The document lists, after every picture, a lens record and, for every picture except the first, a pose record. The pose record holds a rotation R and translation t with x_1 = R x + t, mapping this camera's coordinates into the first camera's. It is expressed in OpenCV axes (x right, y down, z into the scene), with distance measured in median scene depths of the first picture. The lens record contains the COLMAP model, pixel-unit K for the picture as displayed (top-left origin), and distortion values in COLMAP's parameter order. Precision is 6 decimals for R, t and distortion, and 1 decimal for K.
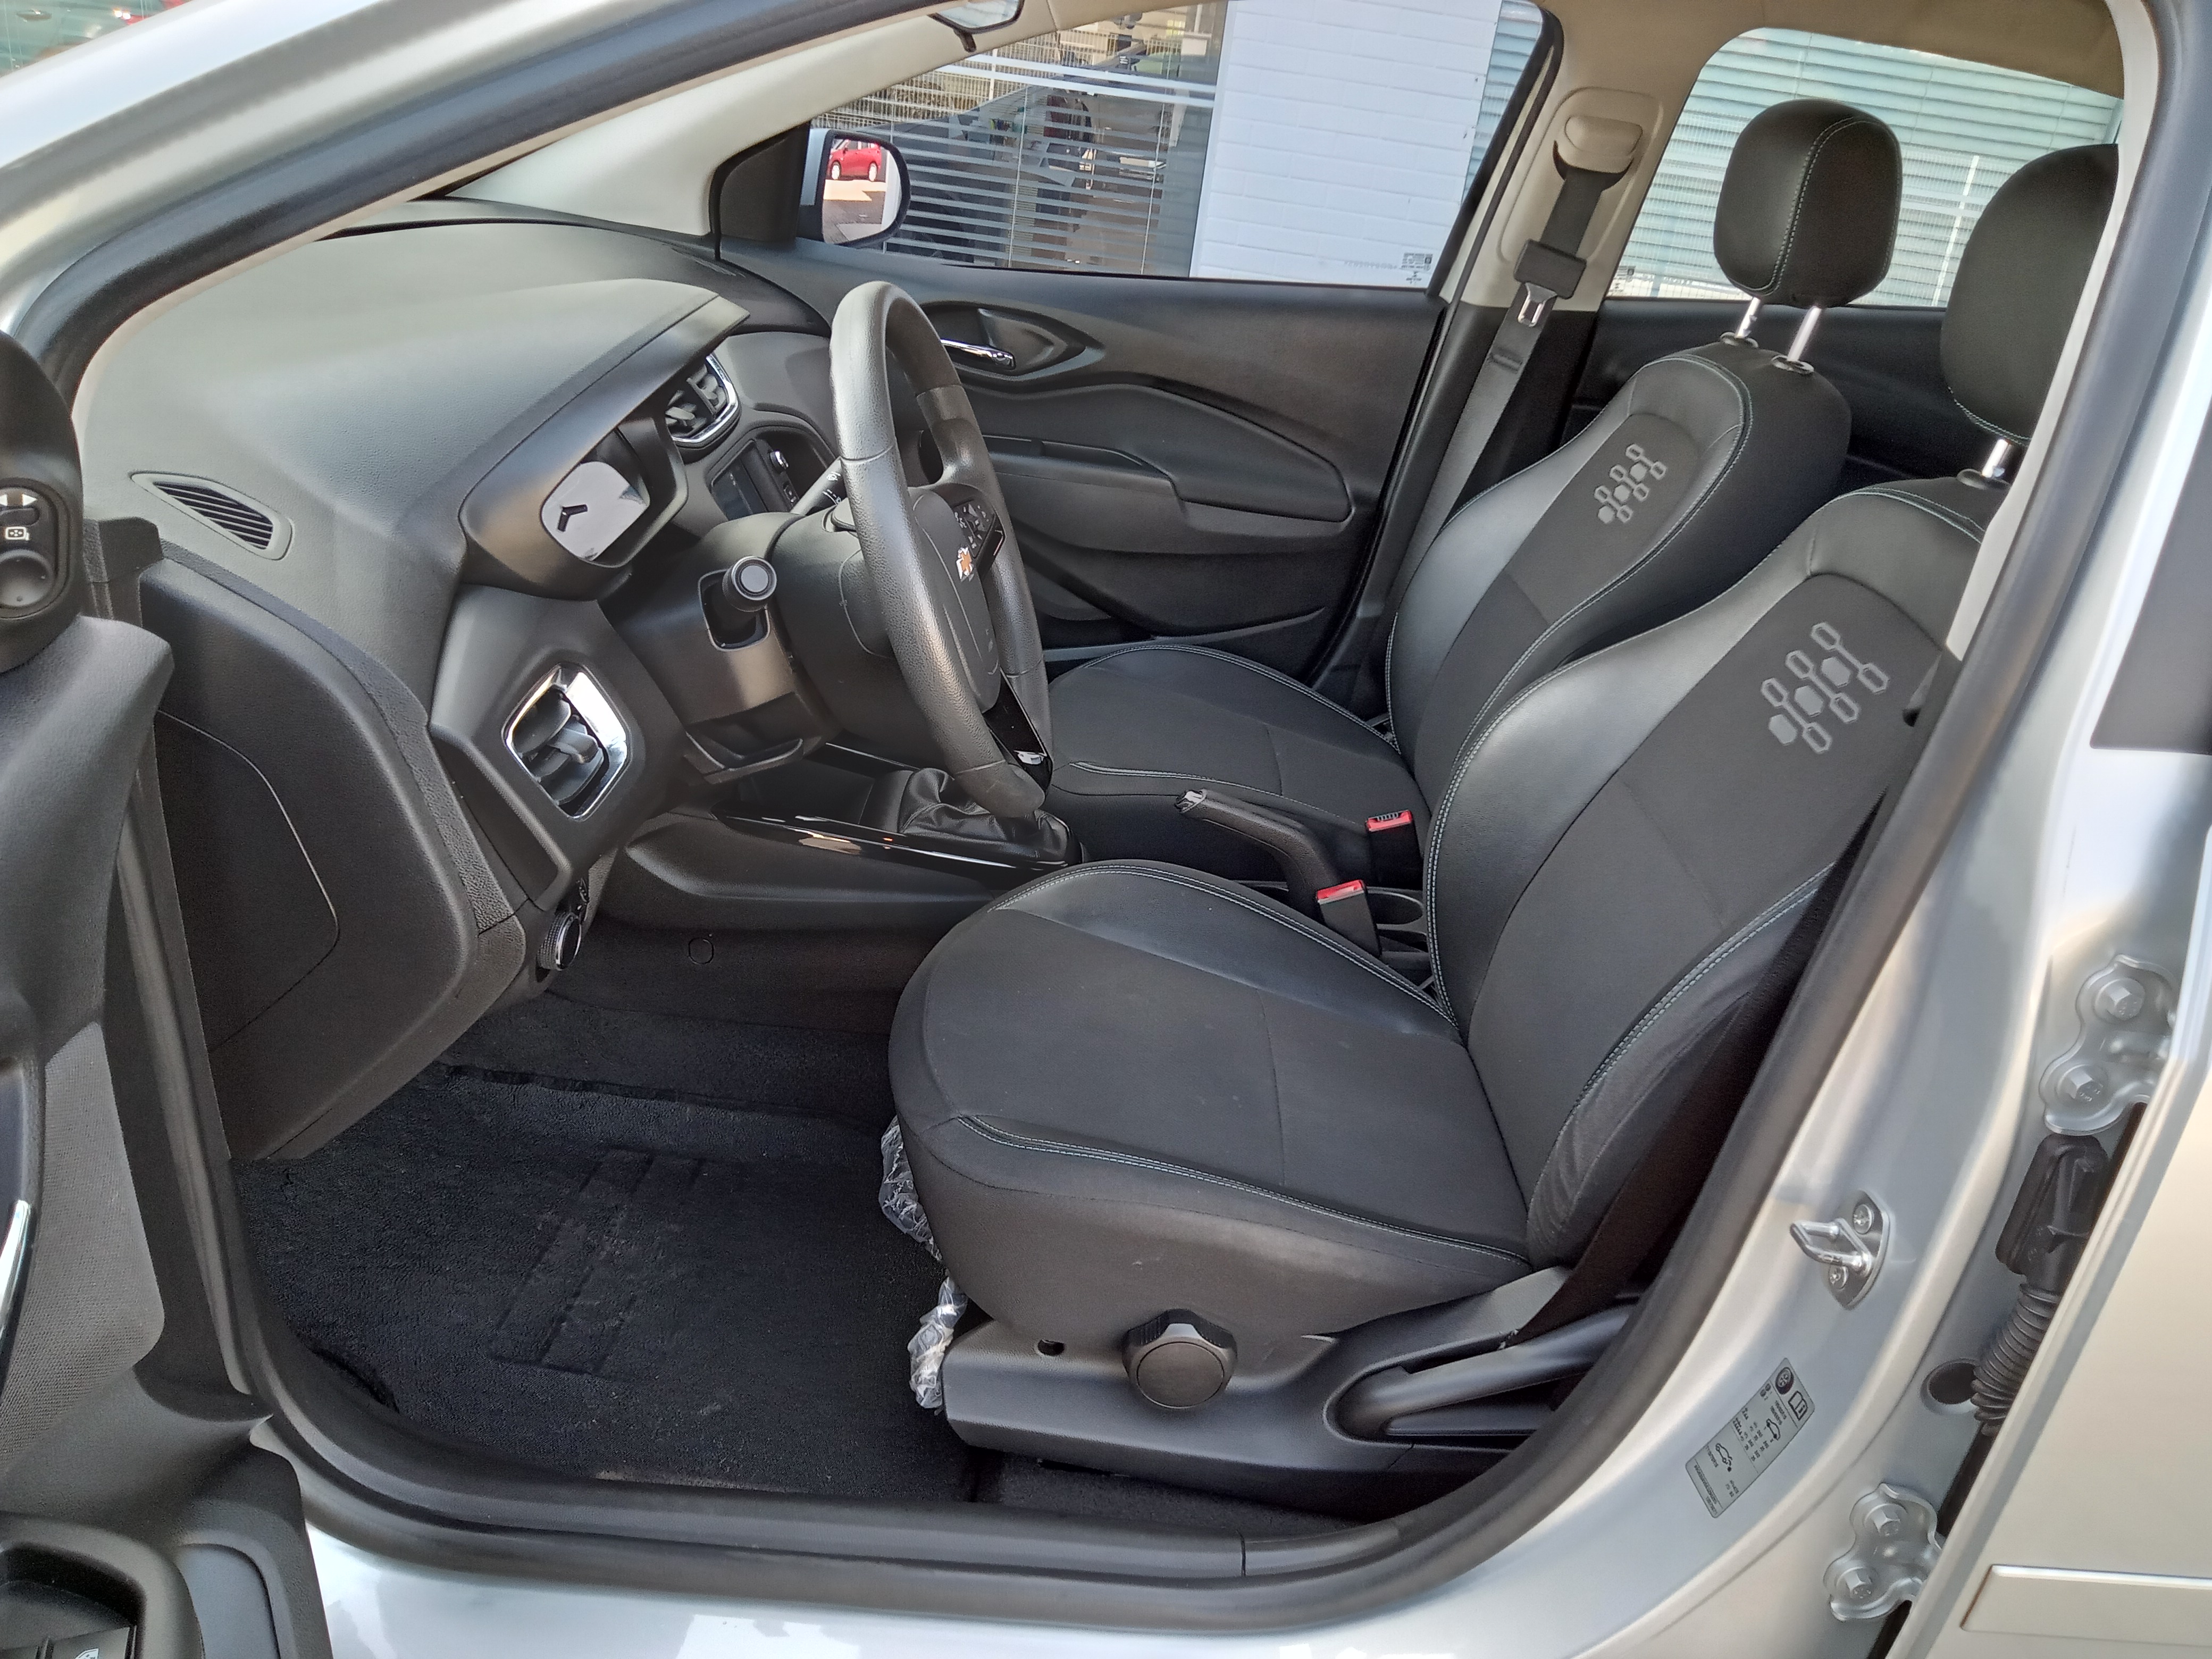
lens RADIAL K [[1616.7, 0, 1106.0], [0, 1616.7, 829.5], [0, 0, 1]] dist [0.045721, -0.069616]
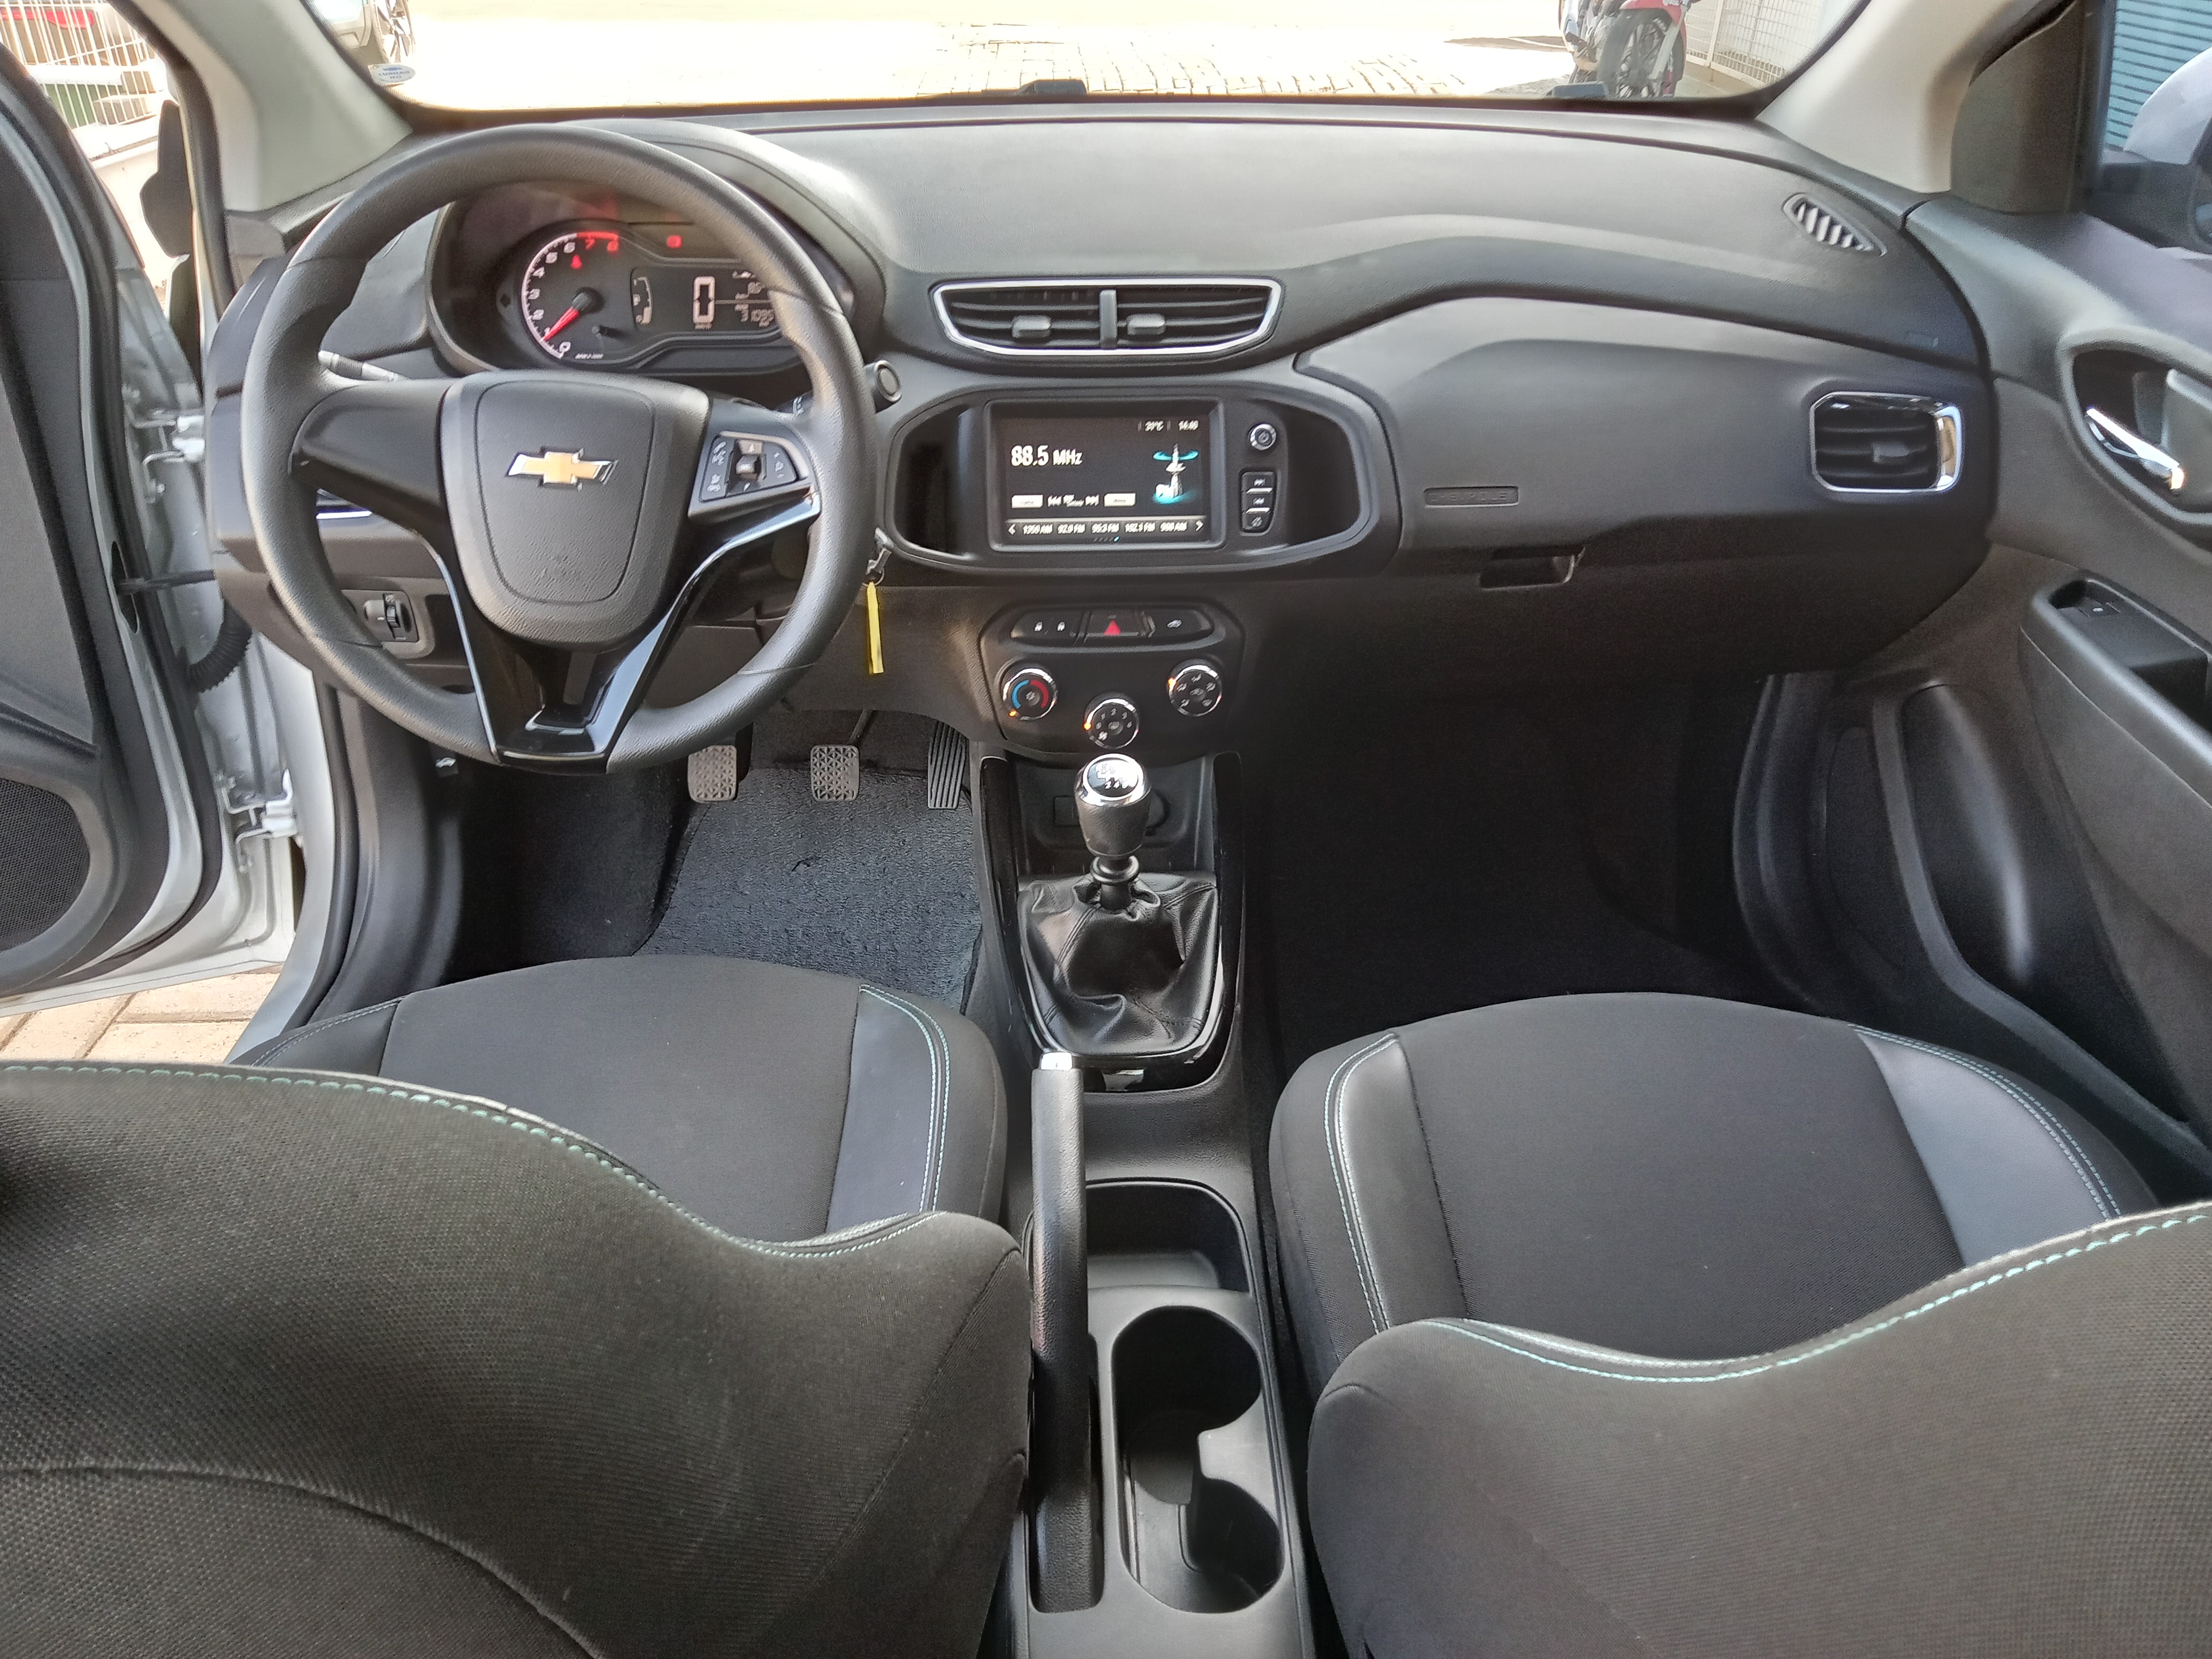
lens RADIAL K [[1616.7, 0, 1106.0], [0, 1616.7, 829.5], [0, 0, 1]] dist [0.045721, -0.069616]
pose [[0.055356, 0.425081, -0.903461, 0.427731], [-0.426473, 0.828222, 0.363550, -0.243749], [0.902805, 0.365177, 0.227132, 0.631805]]
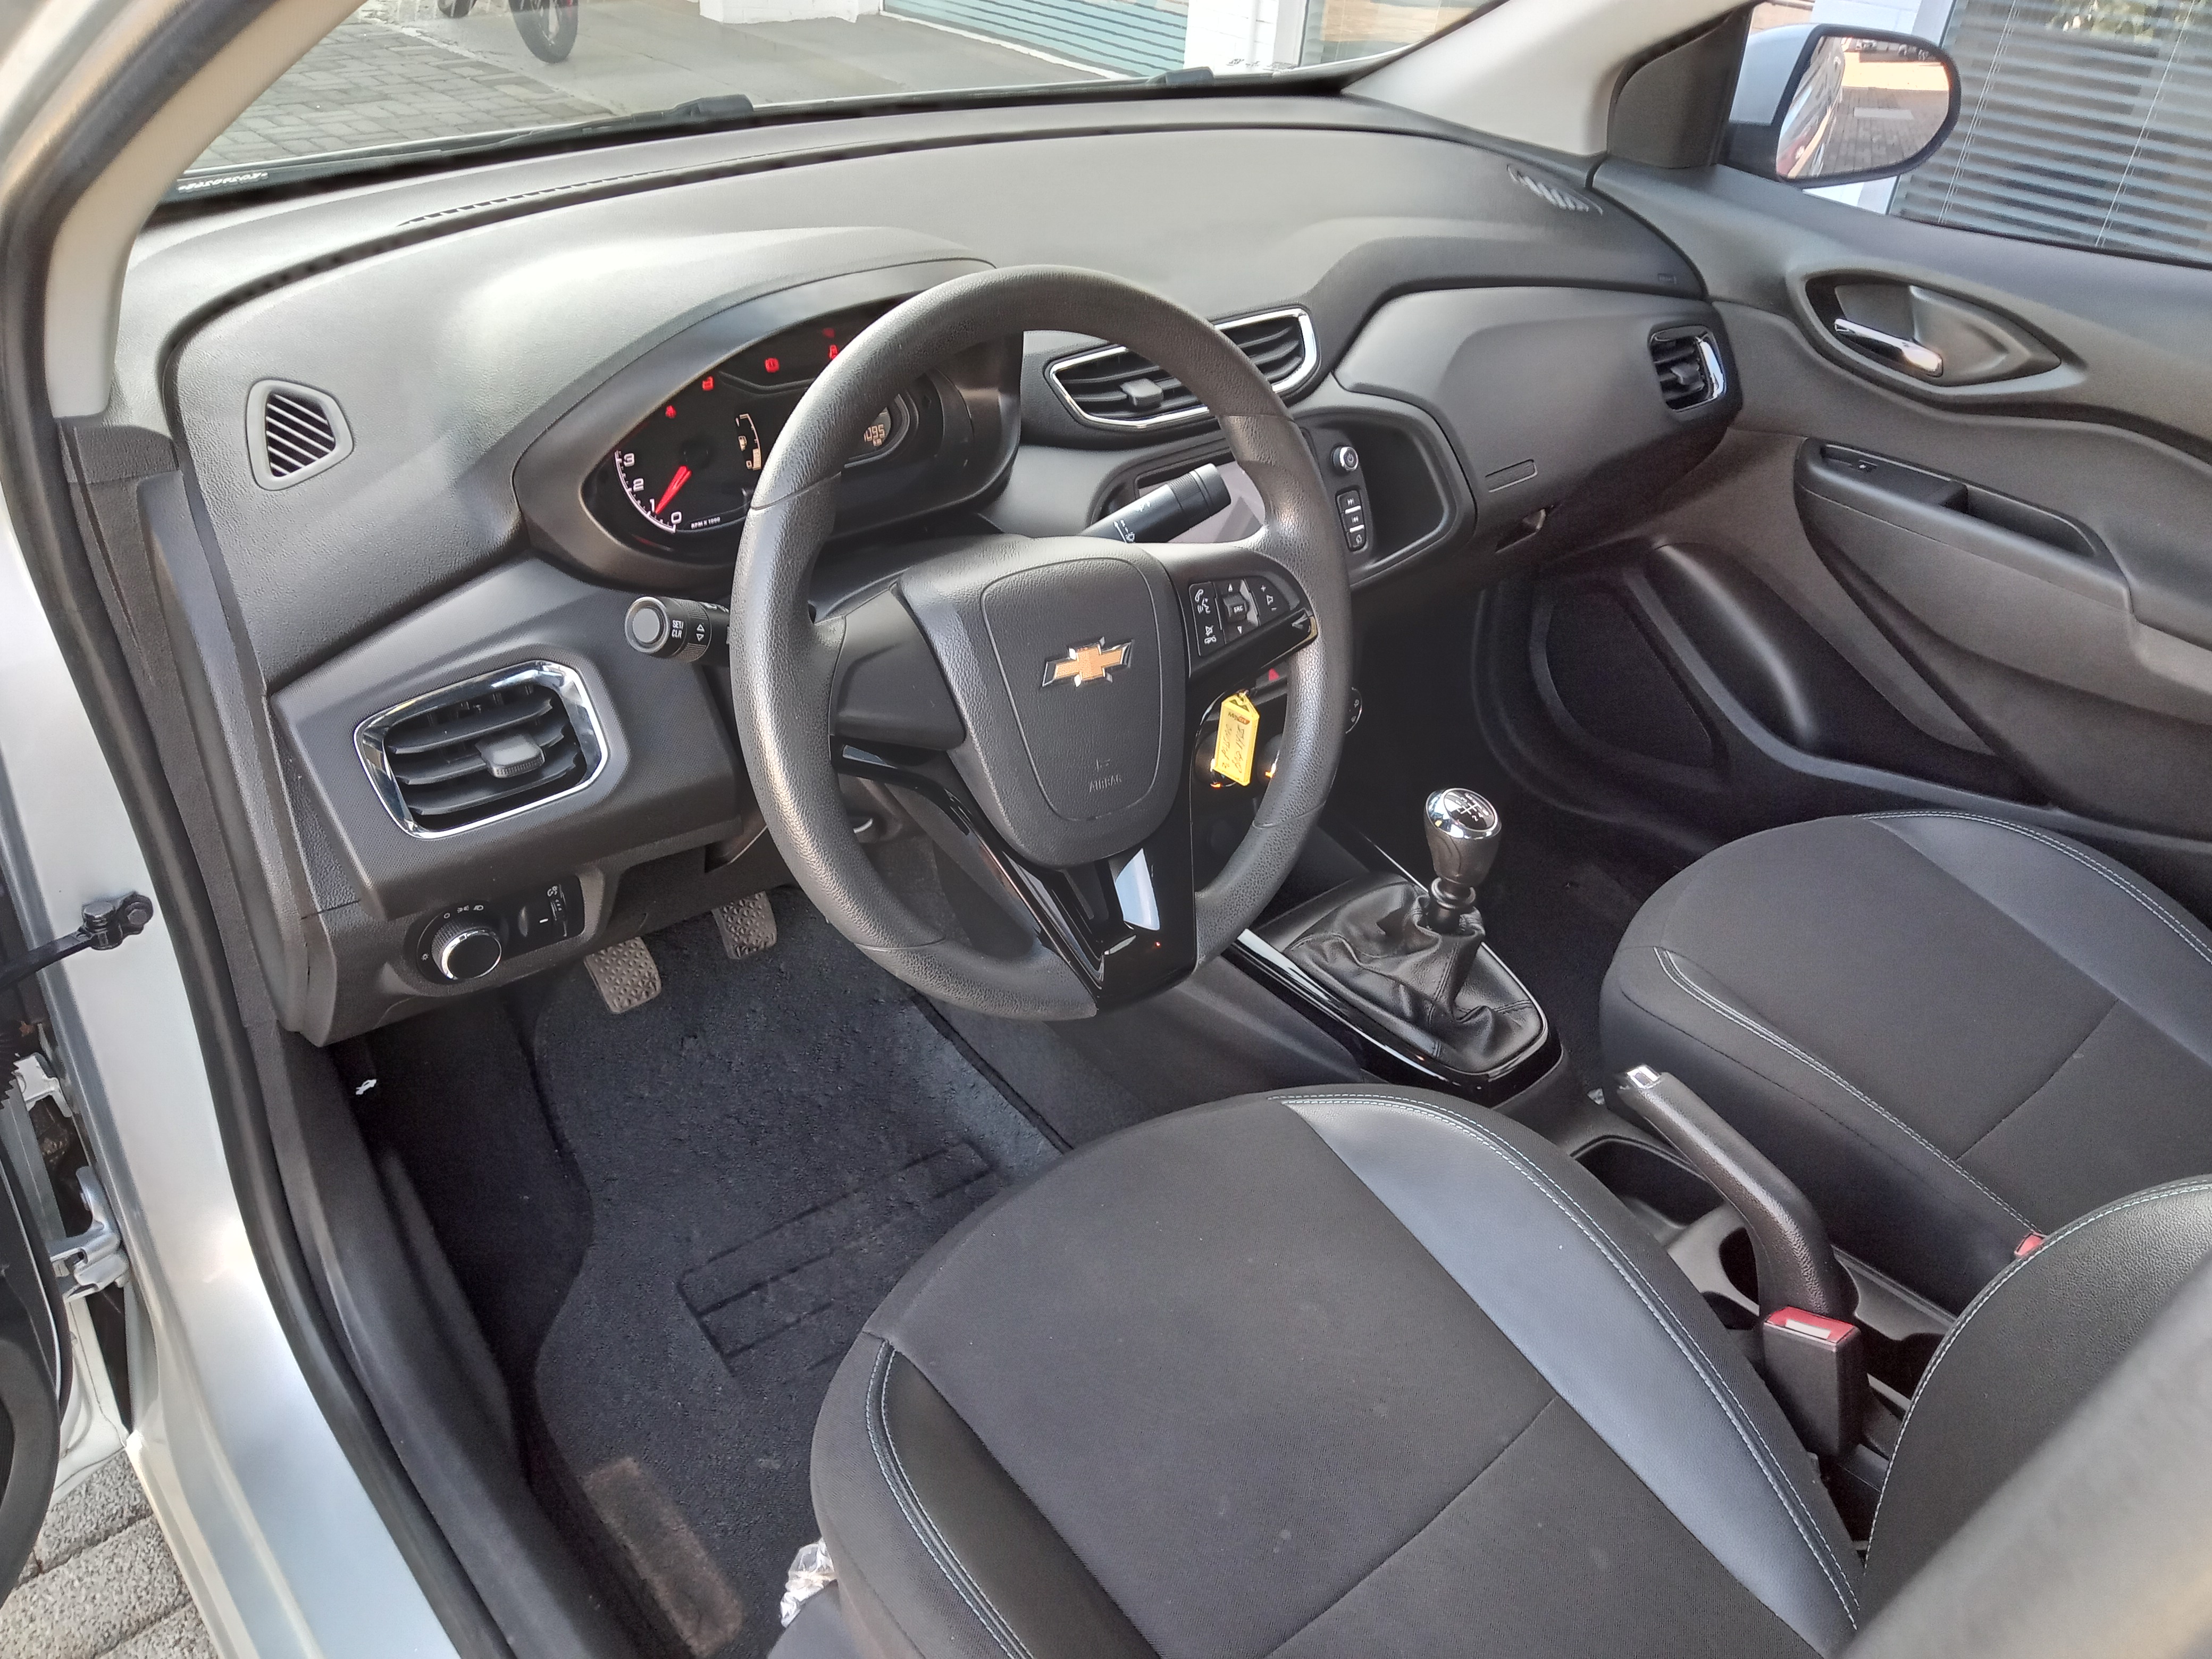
lens RADIAL K [[1616.7, 0, 1106.0], [0, 1616.7, 829.5], [0, 0, 1]] dist [0.045721, -0.069616]
pose [[0.673126, 0.342339, -0.655519, 0.227491], [-0.296926, 0.936927, 0.184401, -0.127976], [0.677301, 0.070516, 0.732319, 0.268653]]
